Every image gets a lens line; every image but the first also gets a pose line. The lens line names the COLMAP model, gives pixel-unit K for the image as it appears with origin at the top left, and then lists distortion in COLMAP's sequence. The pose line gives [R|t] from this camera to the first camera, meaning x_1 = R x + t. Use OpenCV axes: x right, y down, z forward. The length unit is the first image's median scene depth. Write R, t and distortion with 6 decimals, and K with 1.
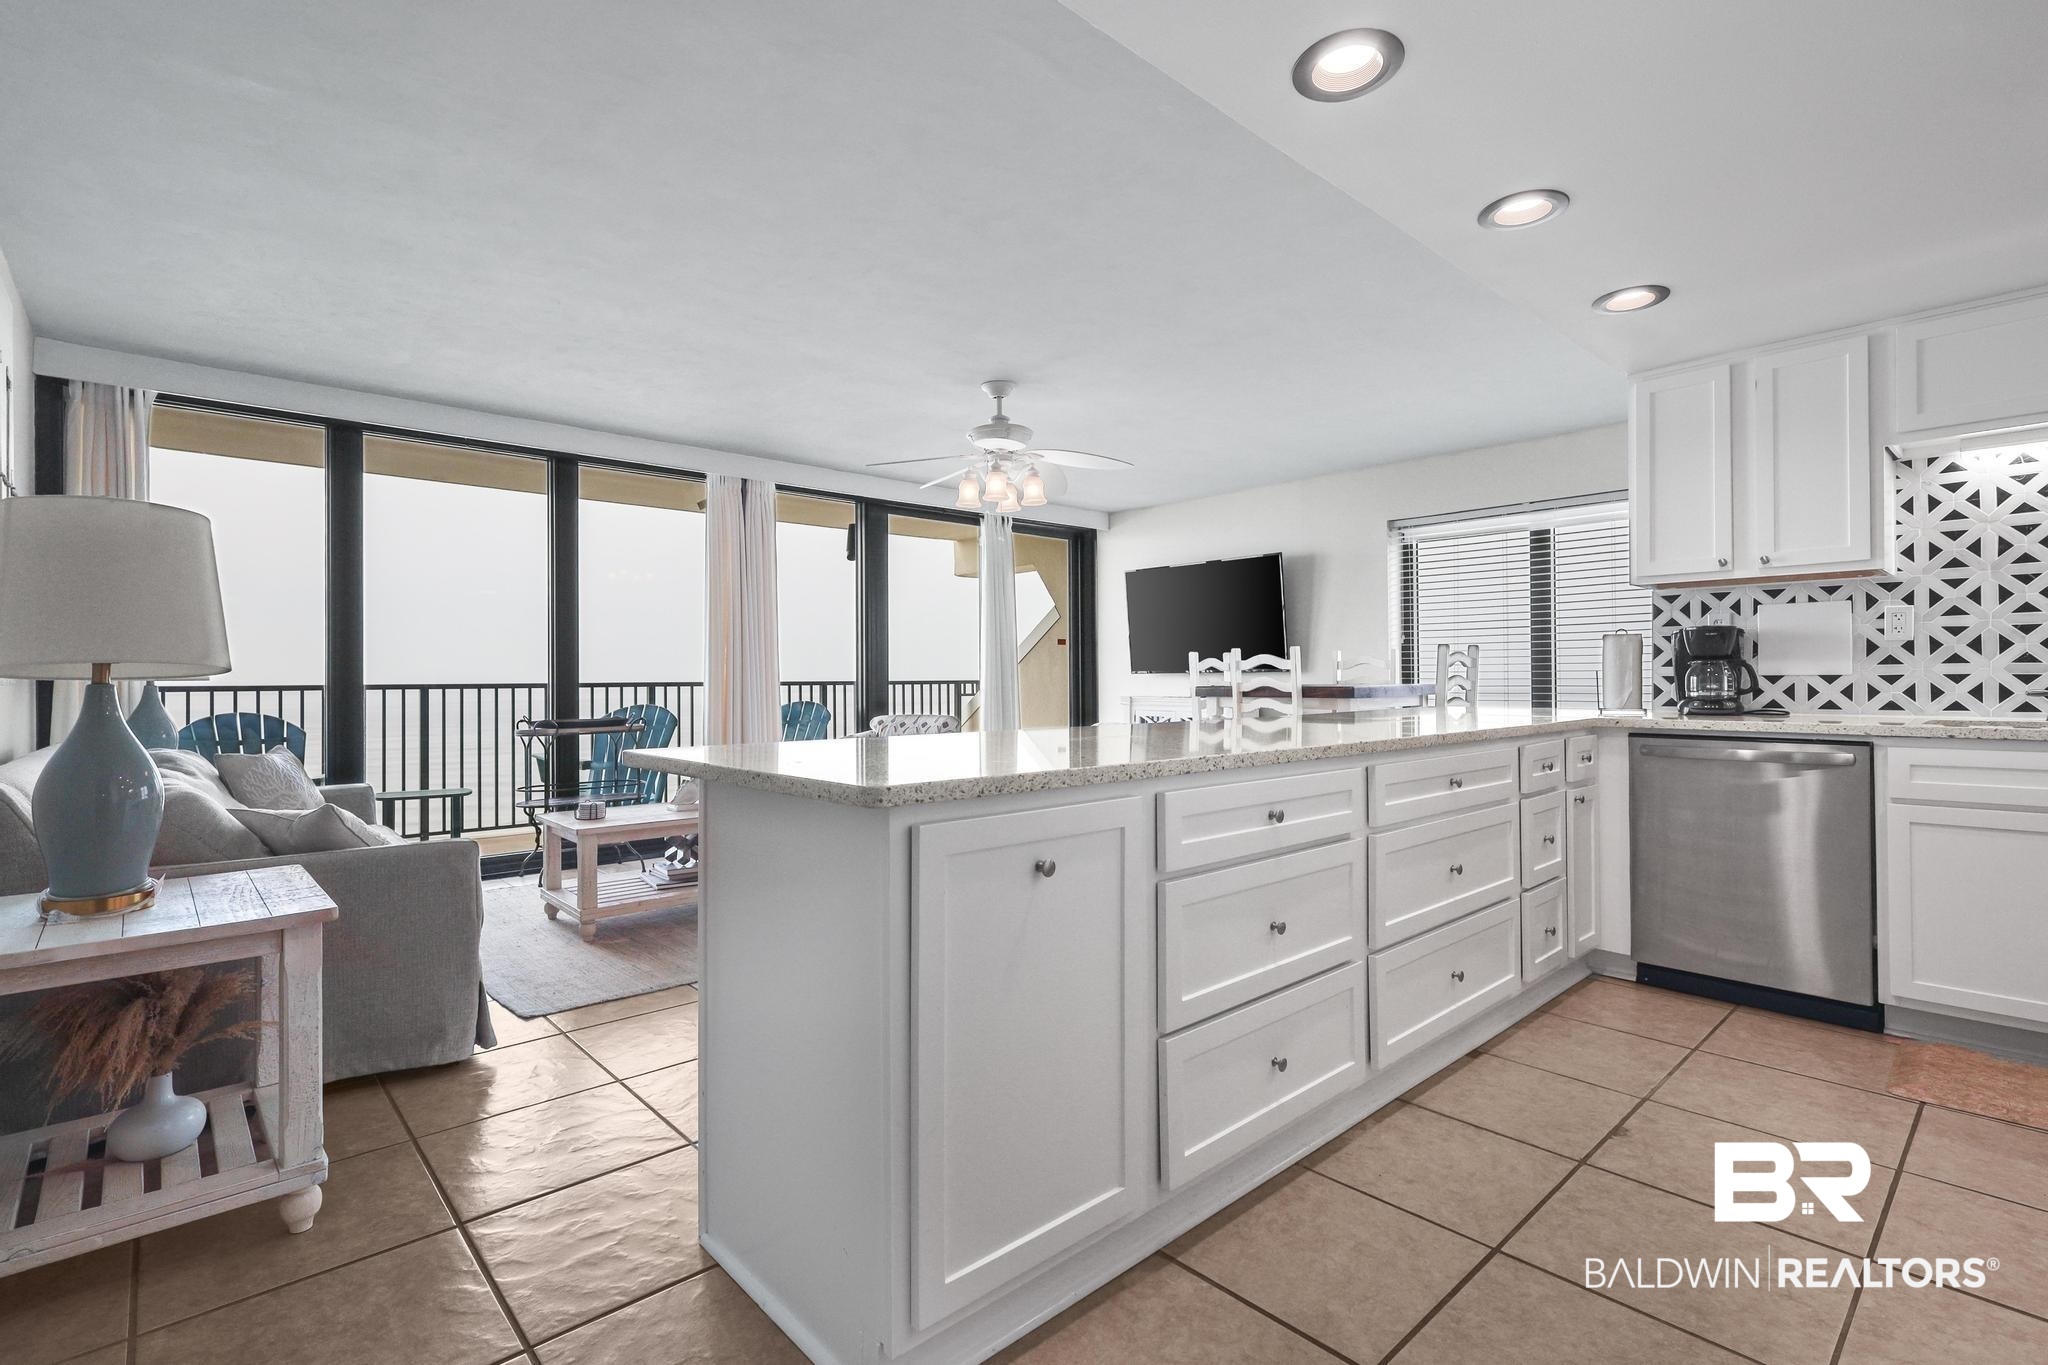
lens RADIAL K [[956.5, 0, 1019.0], [0, 956.5, 666.5], [0, 0, 1]] dist [0.003060, 0.000057]
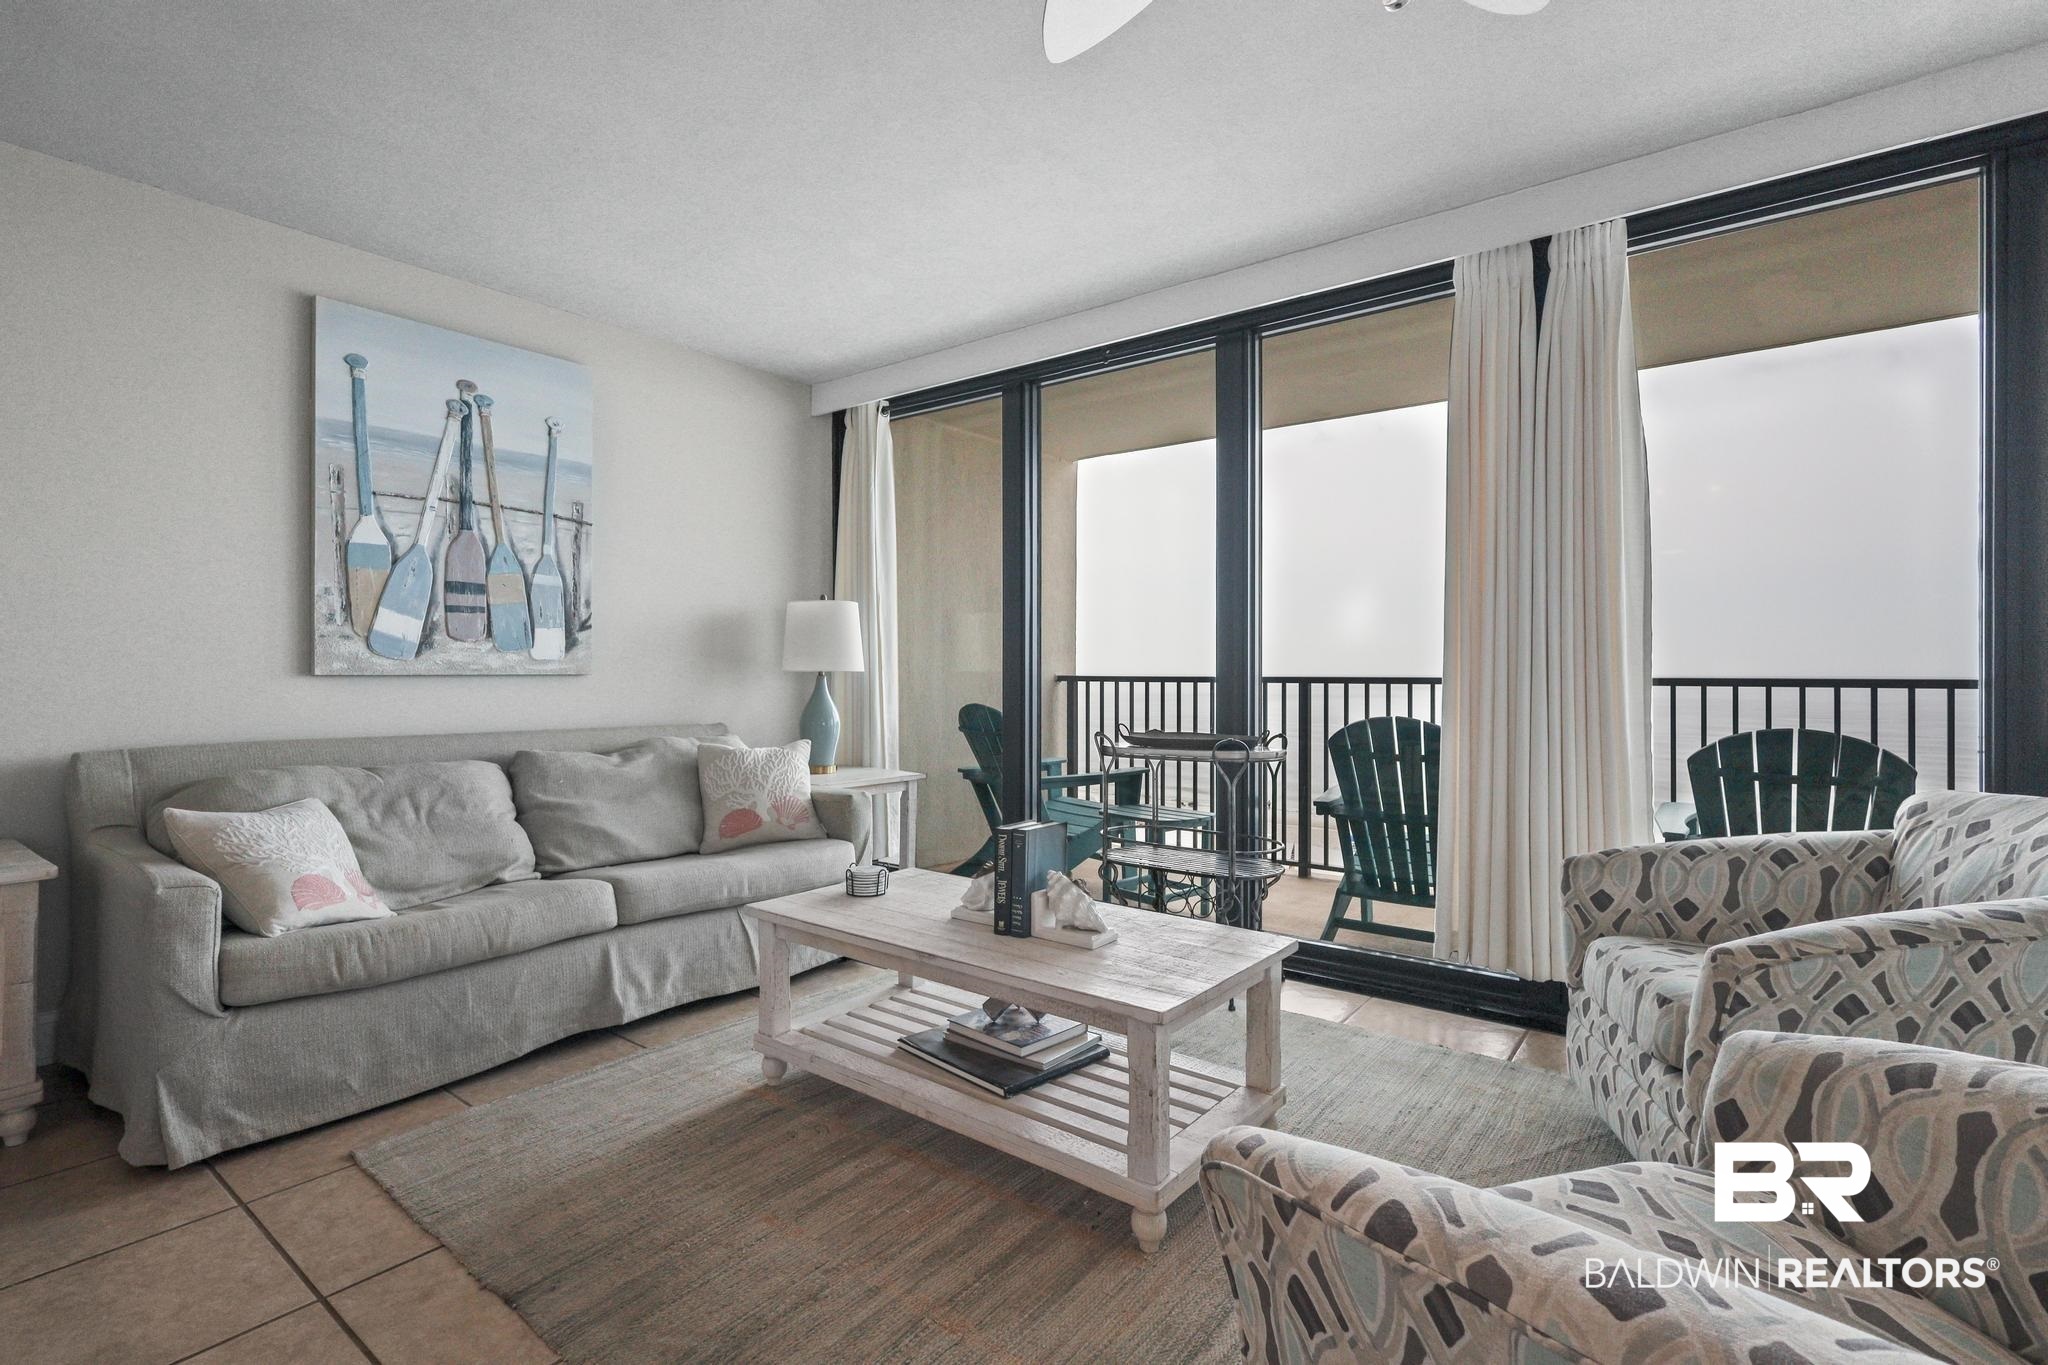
lens RADIAL K [[955.4, 0, 1024.4], [0, 955.4, 670.5], [0, 0, 1]] dist [0.001165, 0.000121]
pose [[0.169558, 0.003994, -0.985512, 0.146120], [0.010026, 0.999933, 0.005777, 0.007442], [0.985469, -0.010860, 0.169506, 0.757905]]
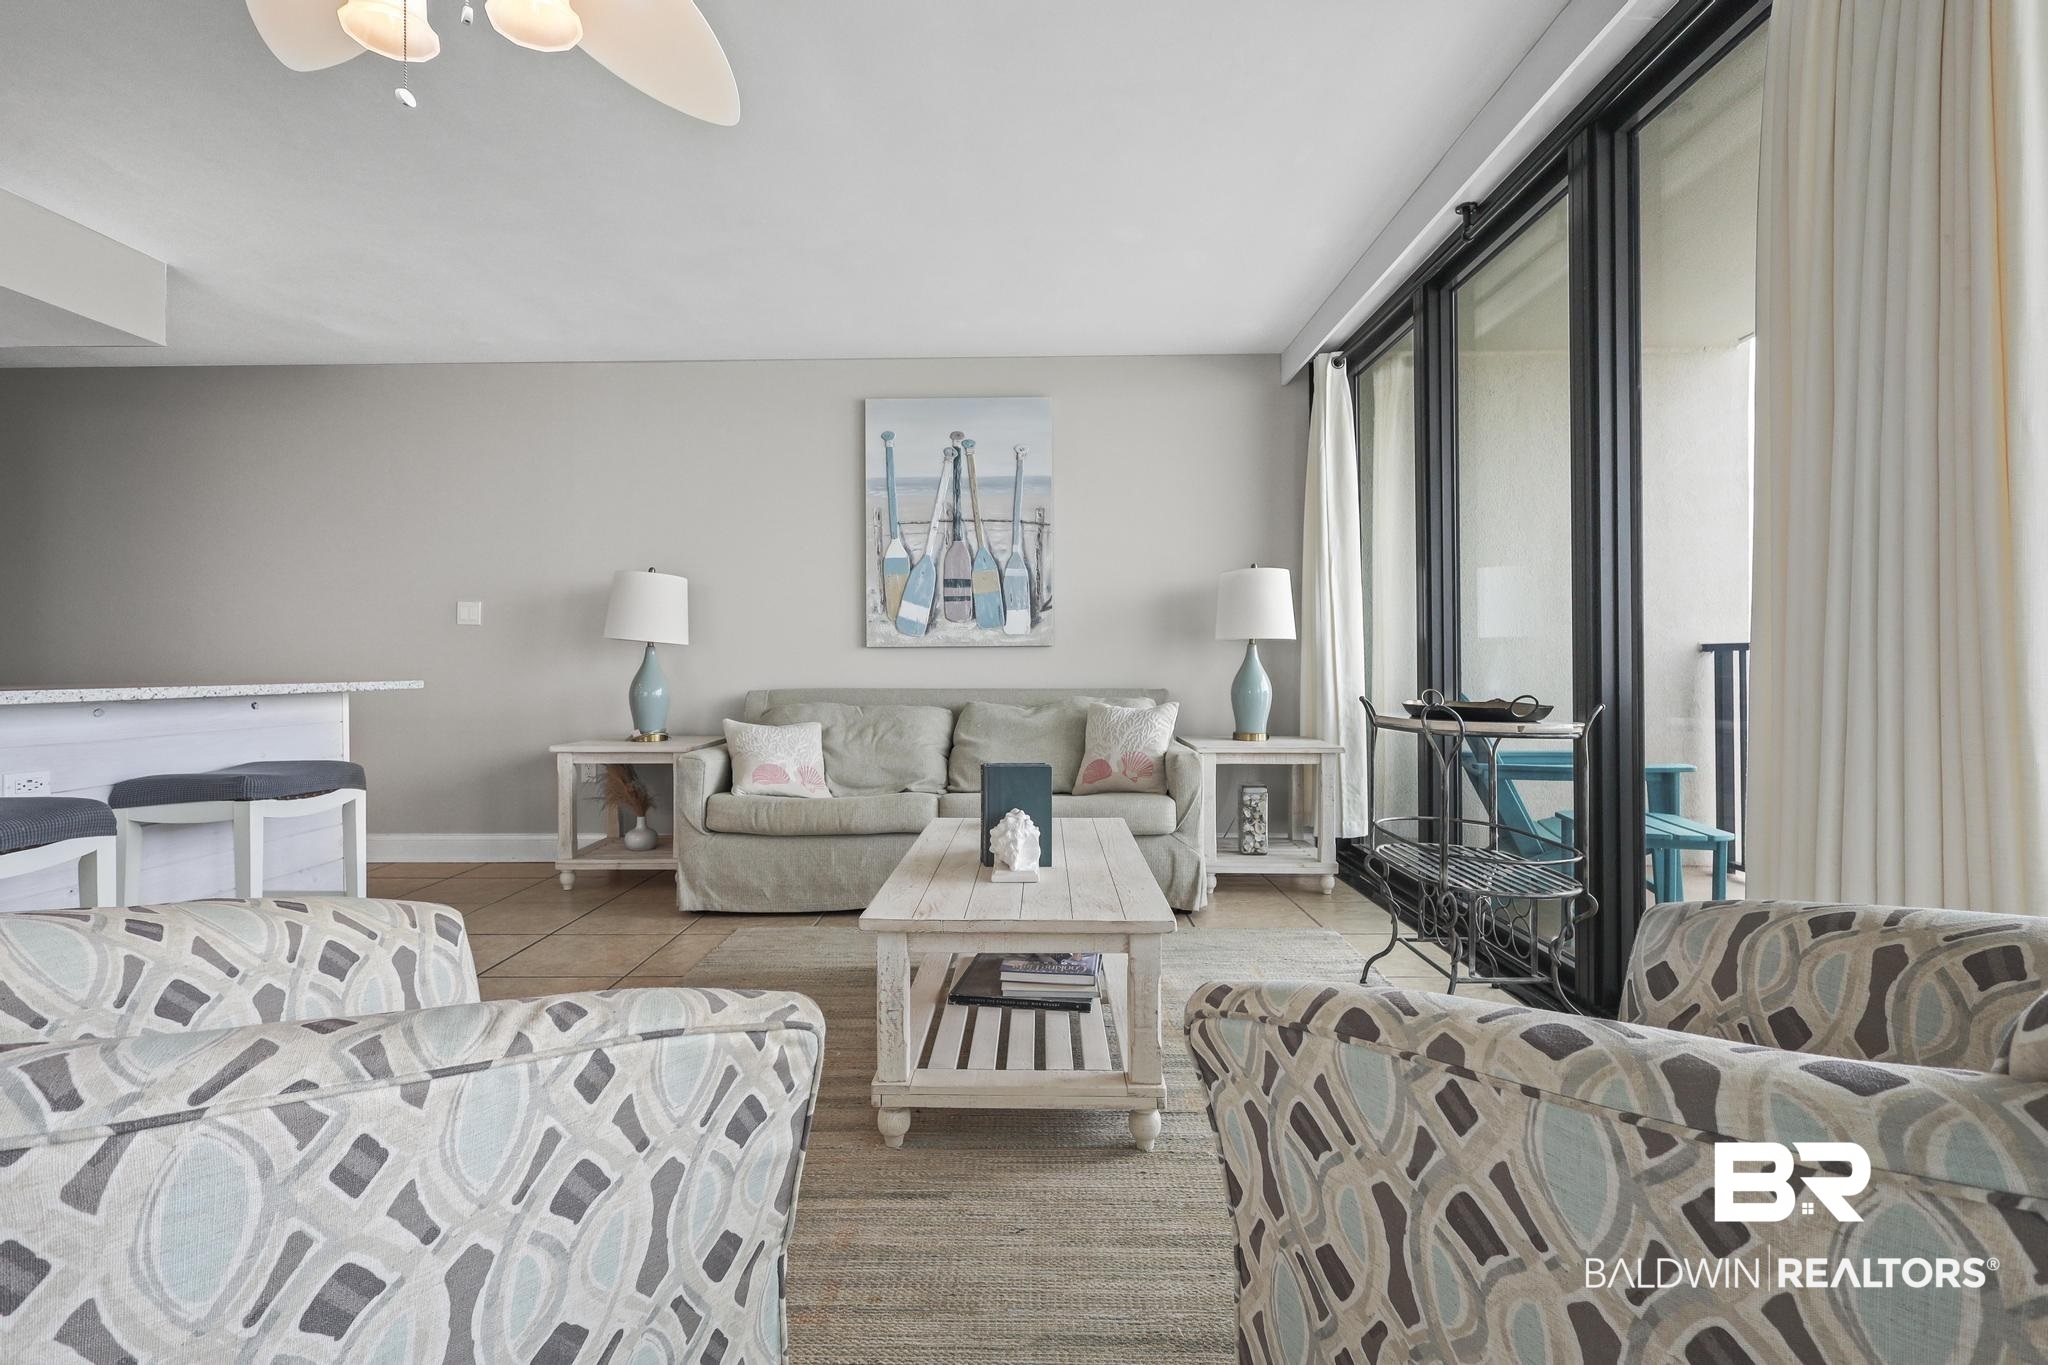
lens RADIAL K [[956.5, 0, 1019.0], [0, 956.5, 666.5], [0, 0, 1]] dist [0.003060, 0.000057]
pose [[-0.682646, 0.007505, -0.730711, 0.056625], [0.017723, 0.999823, -0.006288, 0.034515], [0.730534, -0.017243, -0.682658, 1.128374]]
